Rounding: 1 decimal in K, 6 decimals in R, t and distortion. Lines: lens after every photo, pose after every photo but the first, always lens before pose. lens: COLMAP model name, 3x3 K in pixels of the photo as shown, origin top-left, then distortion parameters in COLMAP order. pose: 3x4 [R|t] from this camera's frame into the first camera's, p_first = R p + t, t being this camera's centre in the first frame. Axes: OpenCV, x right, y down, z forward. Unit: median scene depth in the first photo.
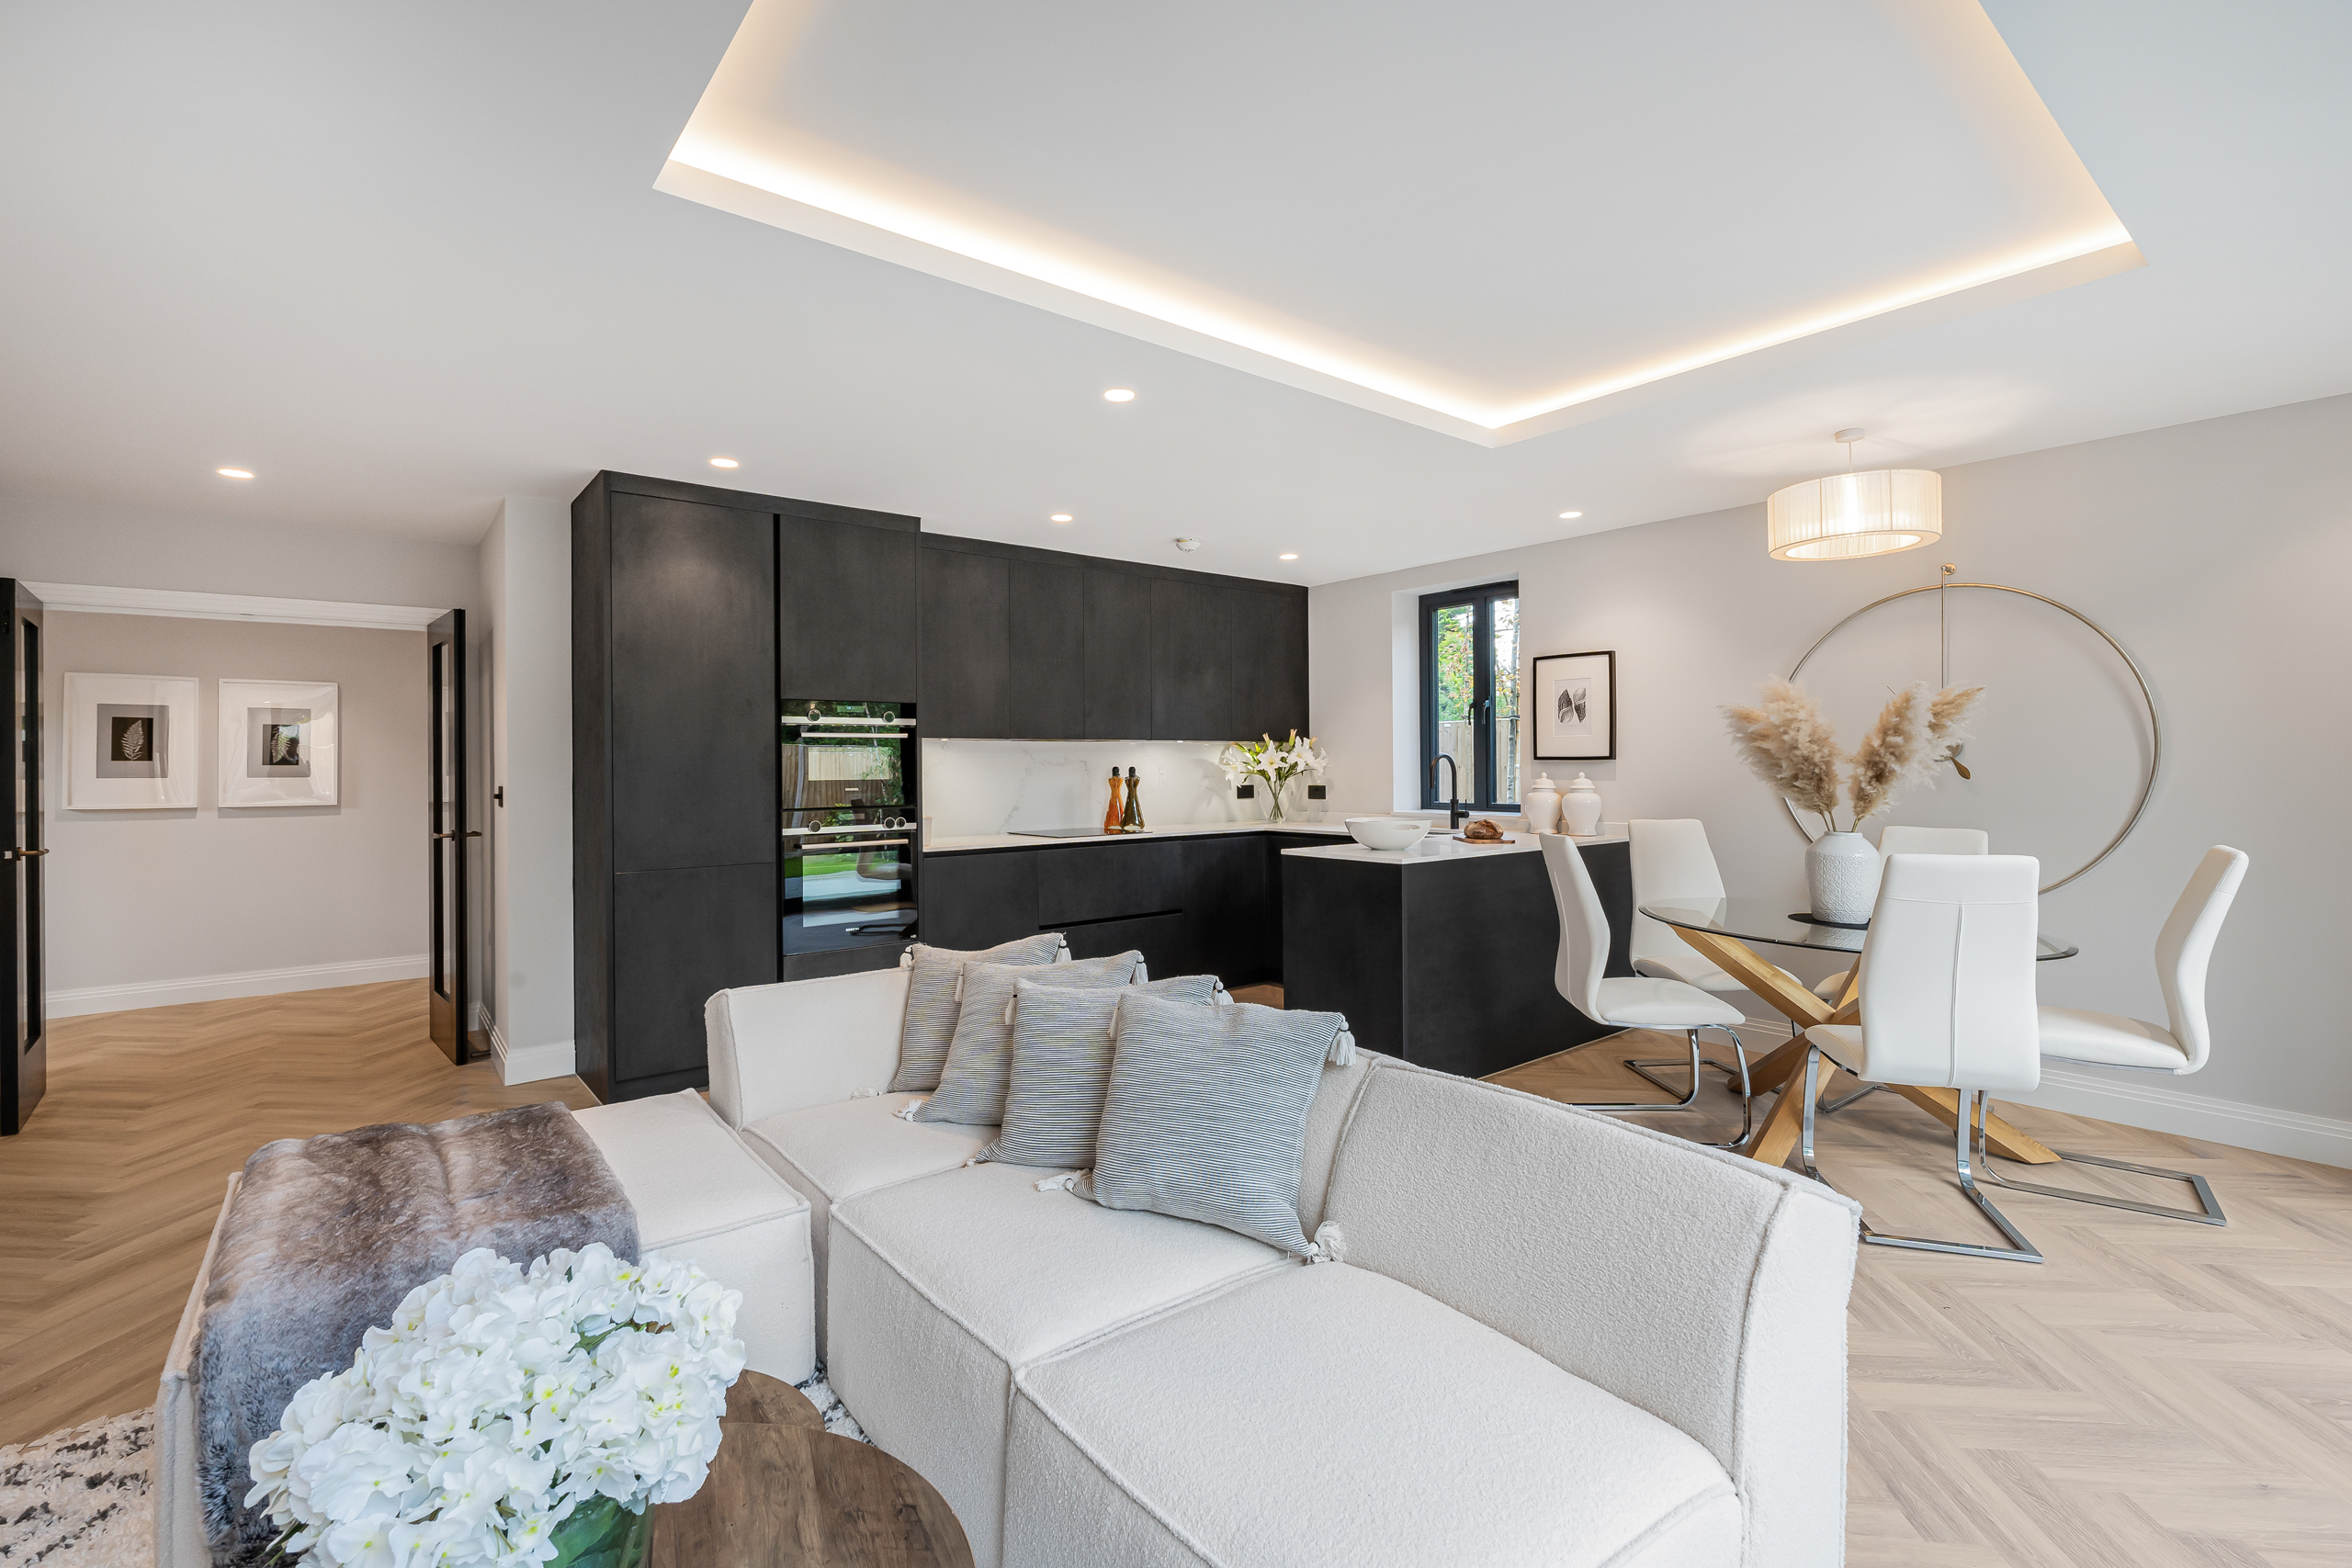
lens RADIAL K [[1050.4, 0, 1175.3], [0, 1050.4, 772.4], [0, 0, 1]] dist [-0.000379, -0.000078]
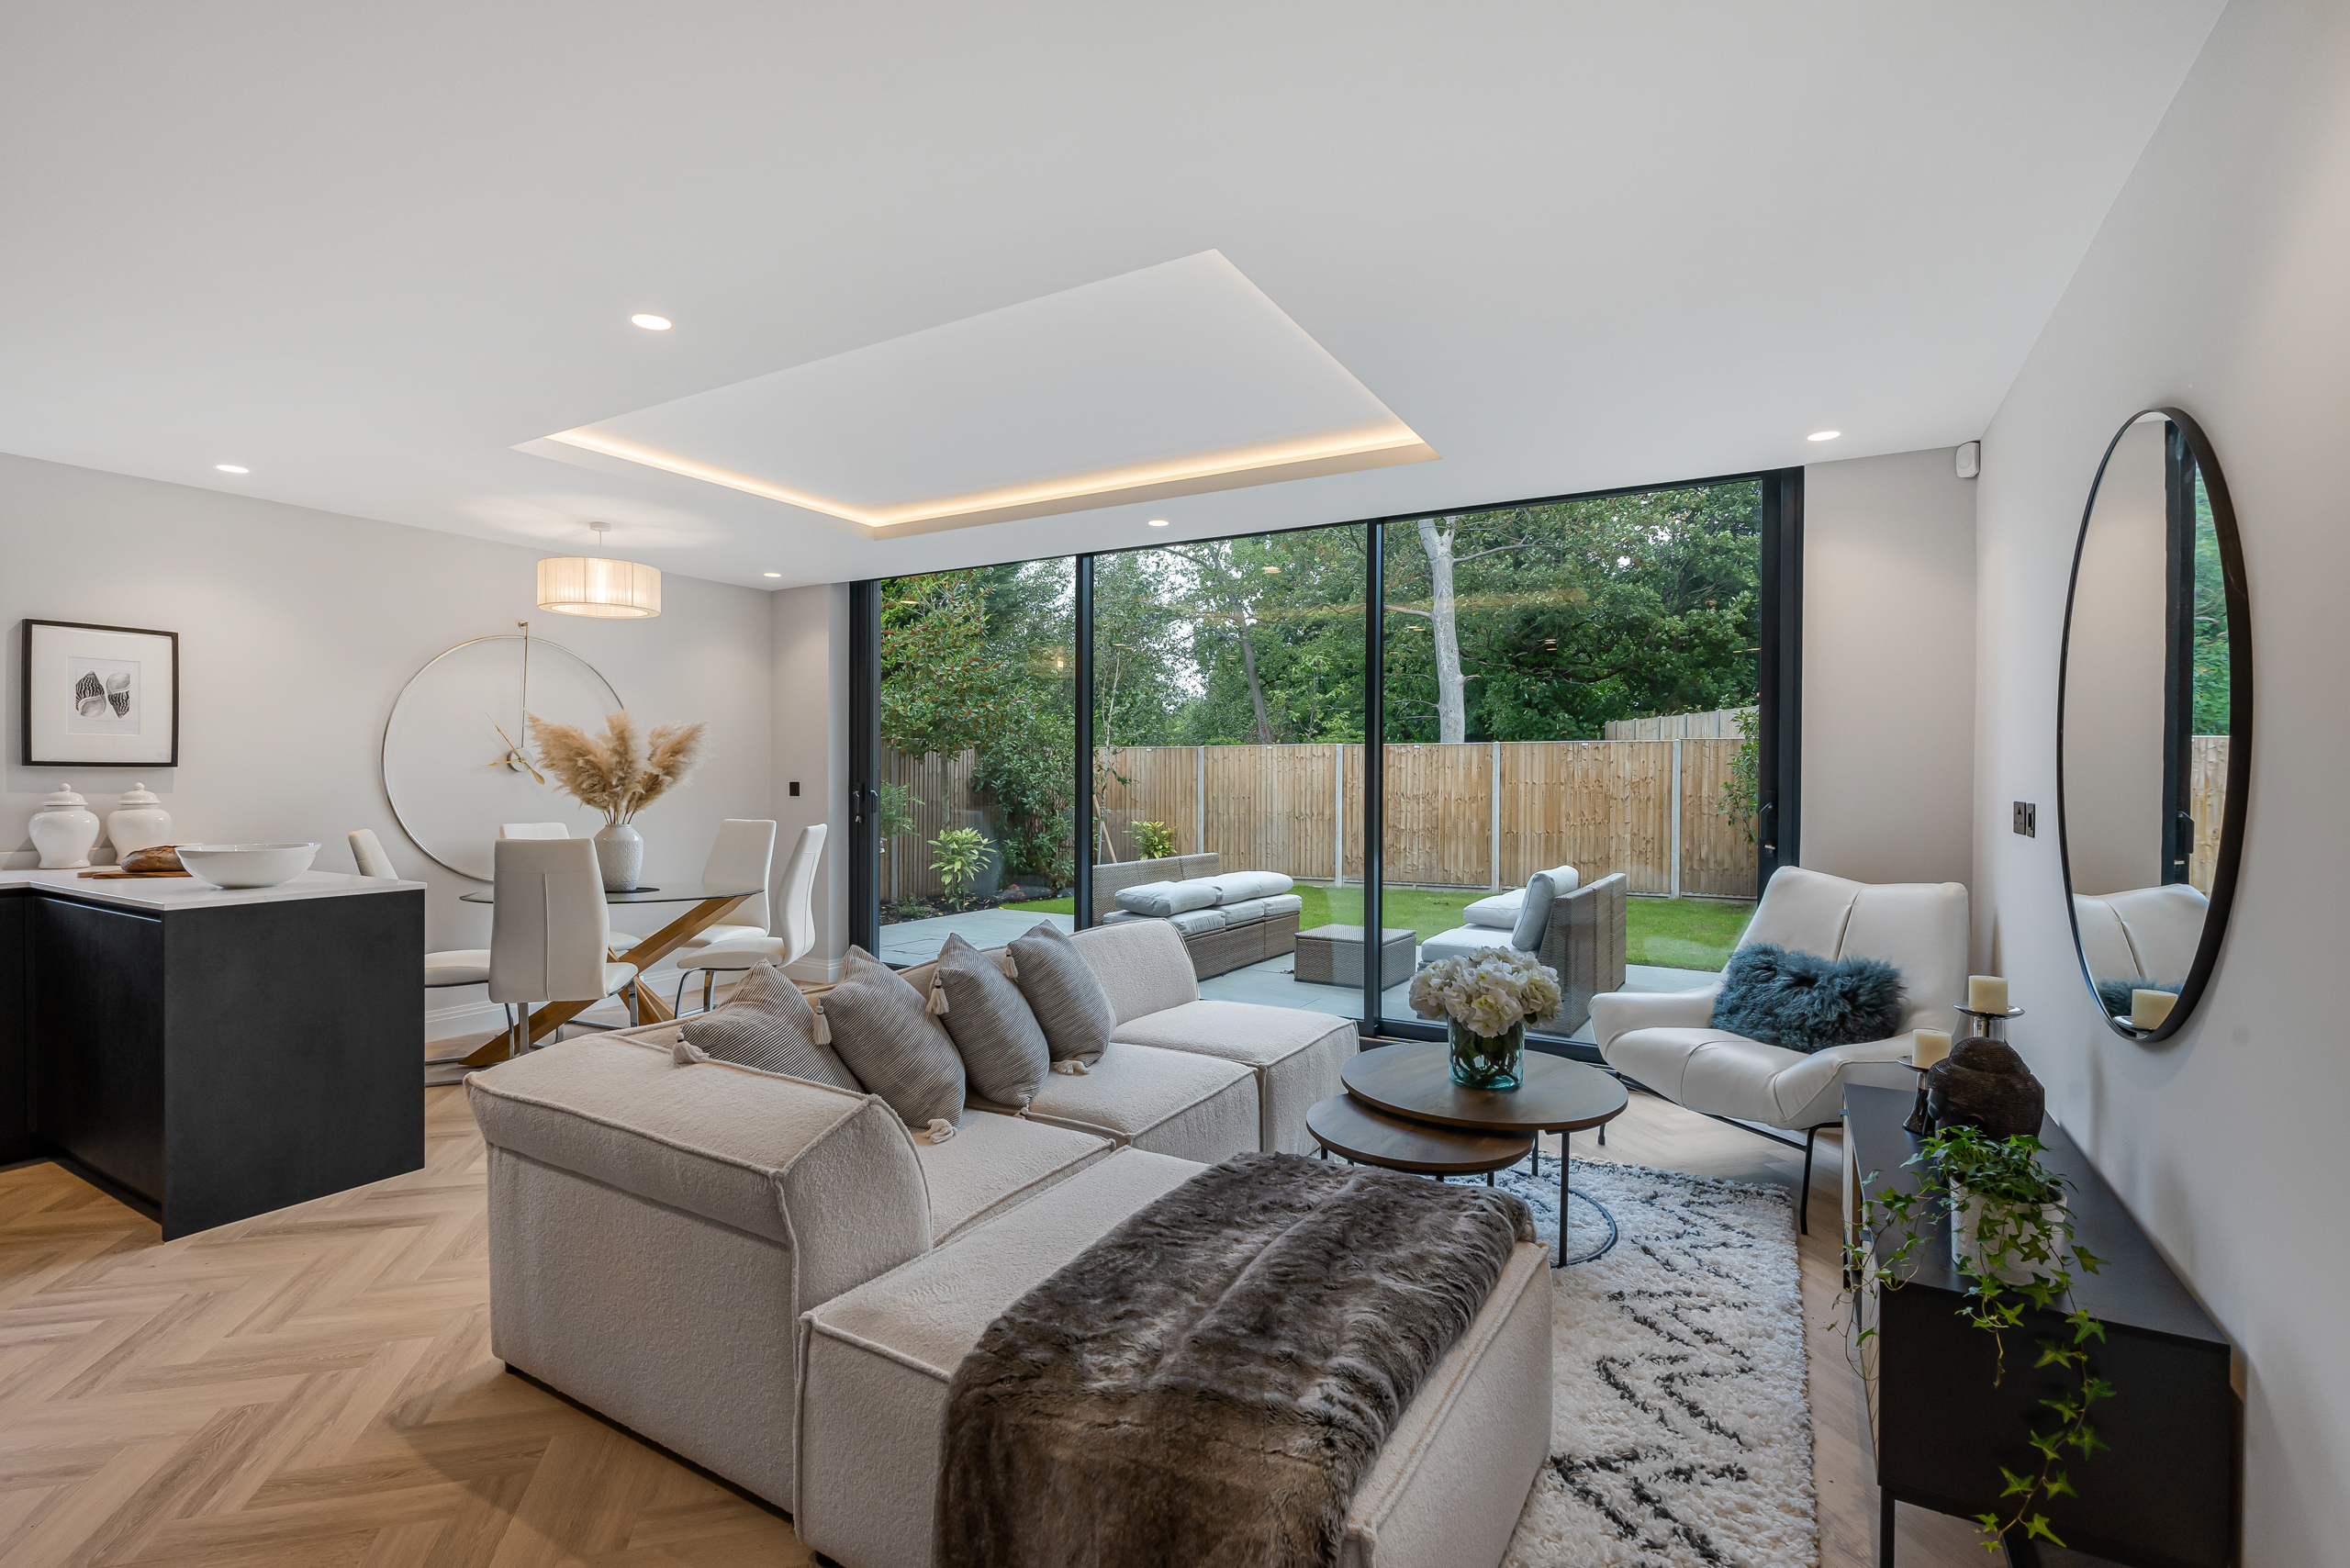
lens RADIAL K [[1049.6, 0, 1174.3], [0, 1049.6, 772.4], [0, 0, 1]] dist [-0.000379, -0.000078]
pose [[-0.358332, 0.006782, 0.933570, -0.598355], [0.003787, 0.999976, -0.005810, -0.000698], [-0.933587, 0.001454, -0.358349, 0.558701]]
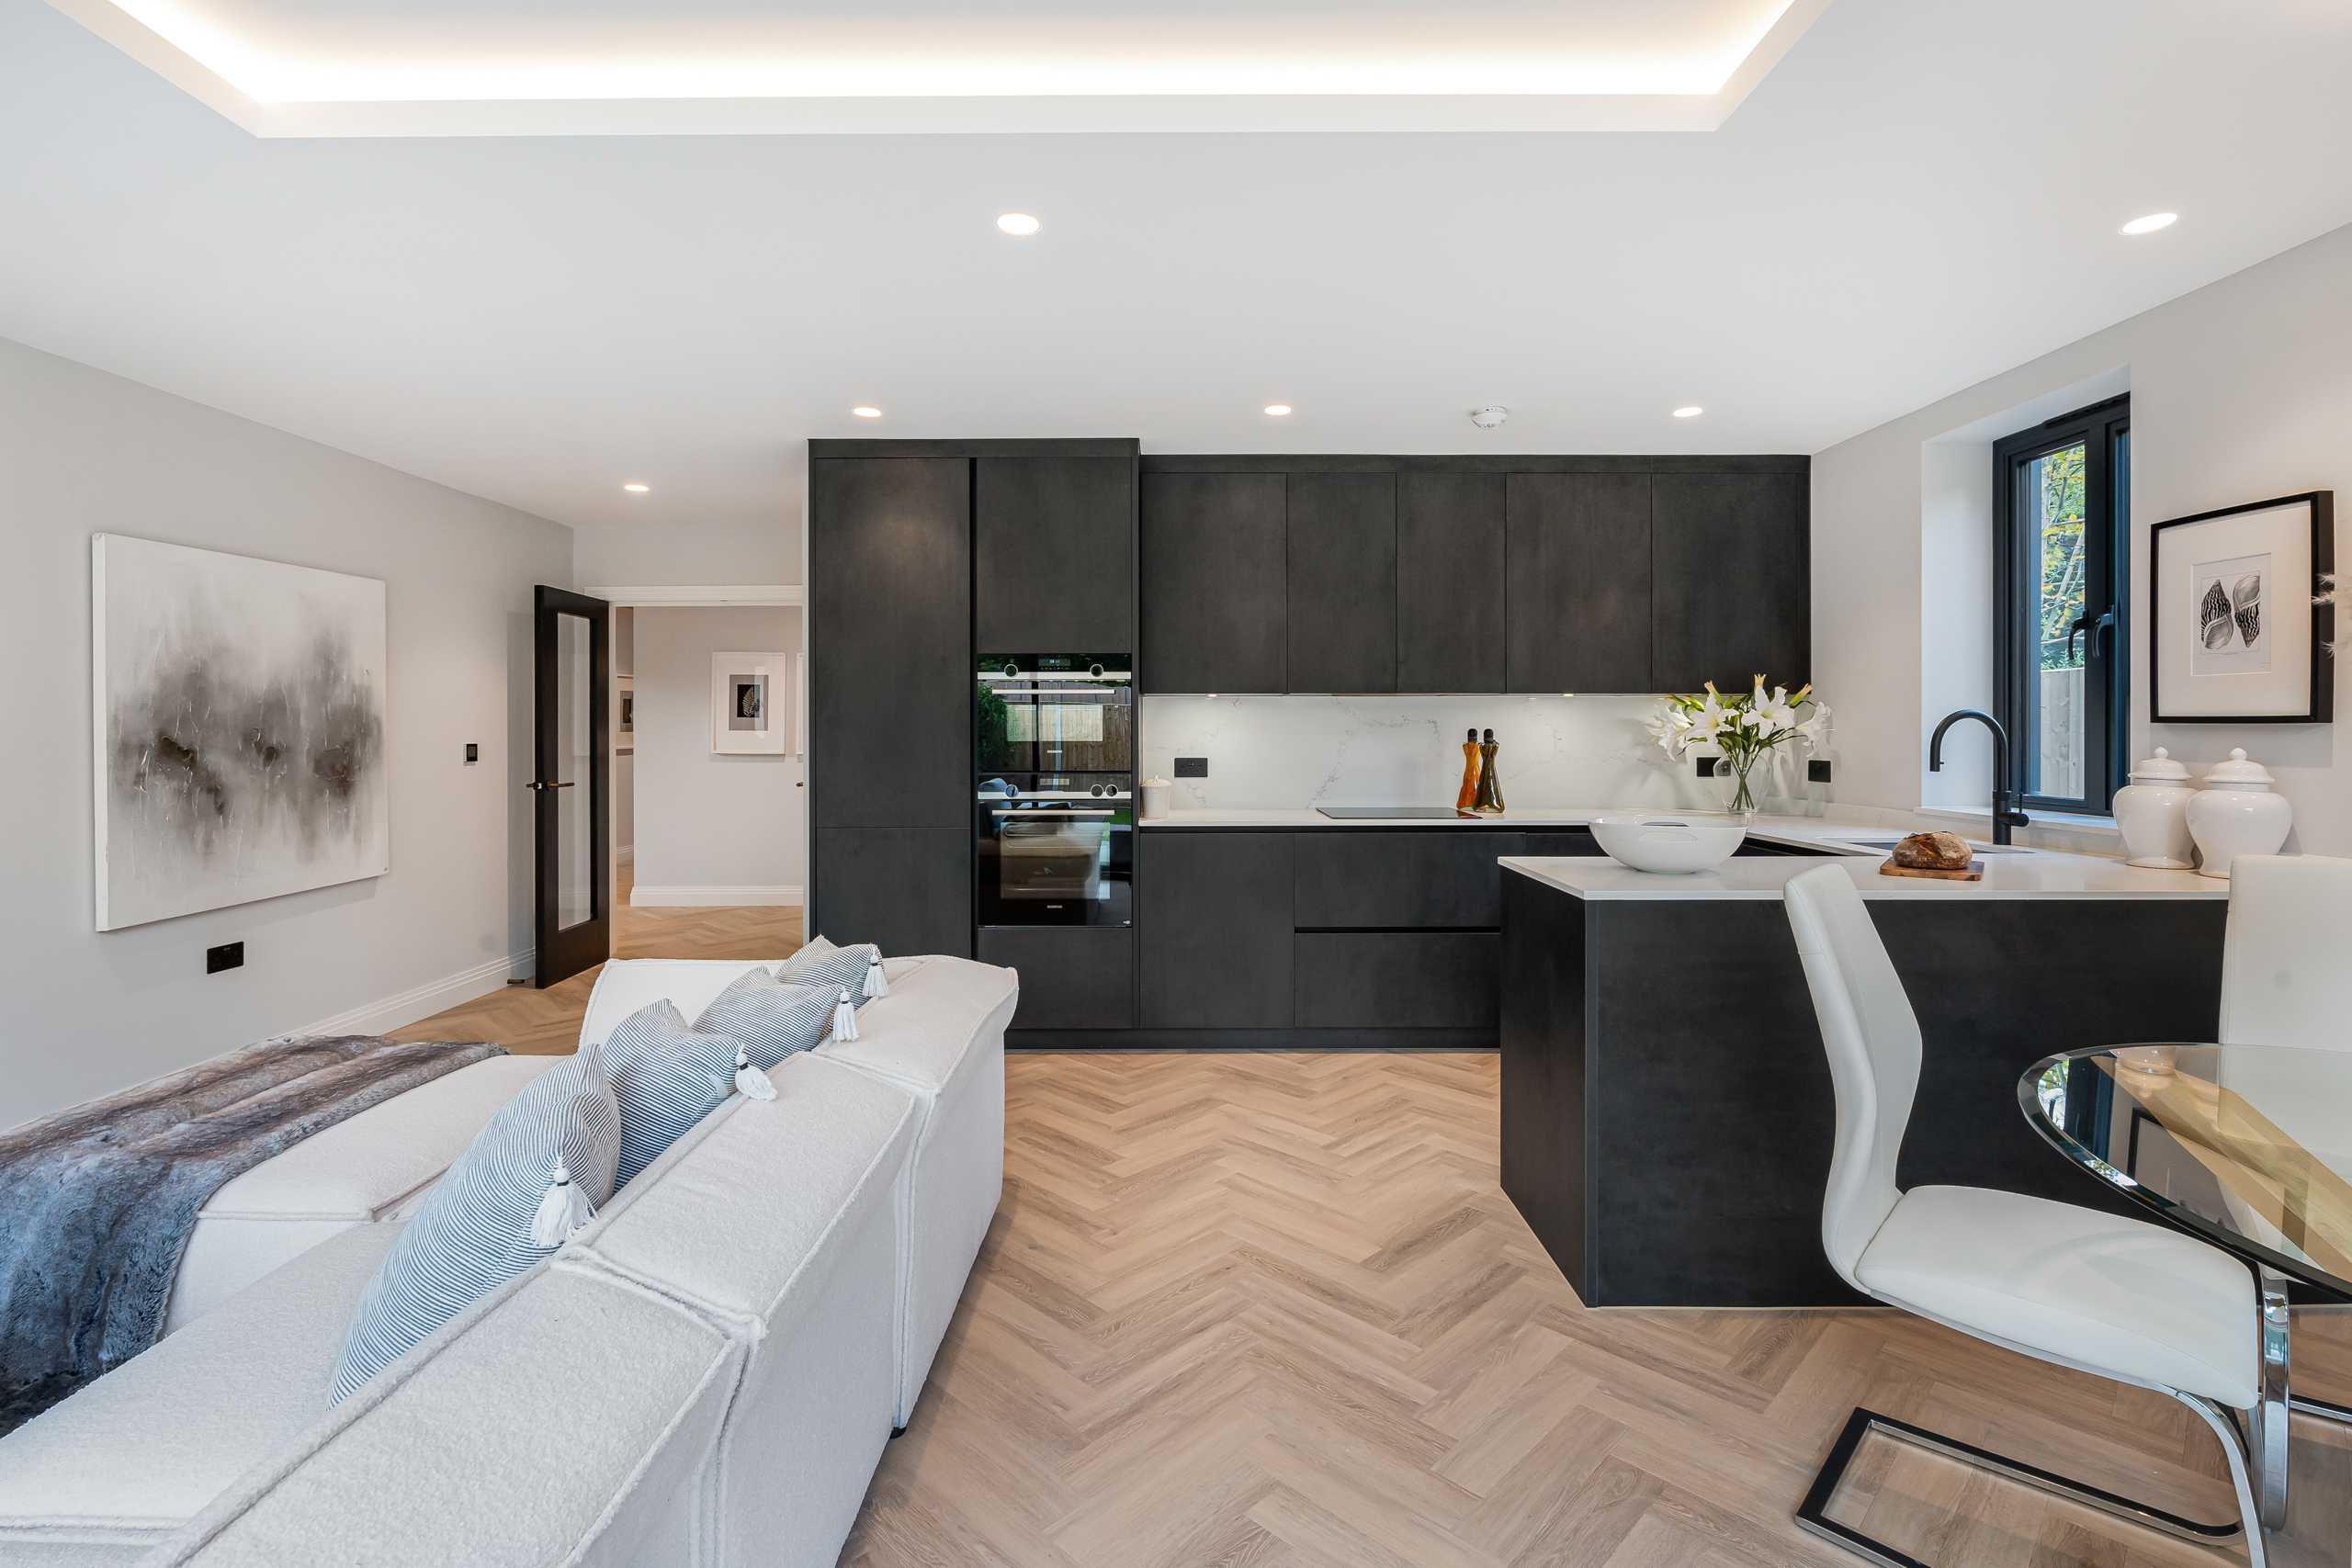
lens RADIAL K [[1104.8, 0, 1173.8], [0, 1104.8, 733.9], [0, 0, 1]] dist [-0.000842, 0.000027]
pose [[0.776087, 0.011665, -0.630518, 0.322165], [-0.010269, 0.999930, 0.005859, -0.004767], [0.630543, 0.001928, 0.776152, 0.285769]]
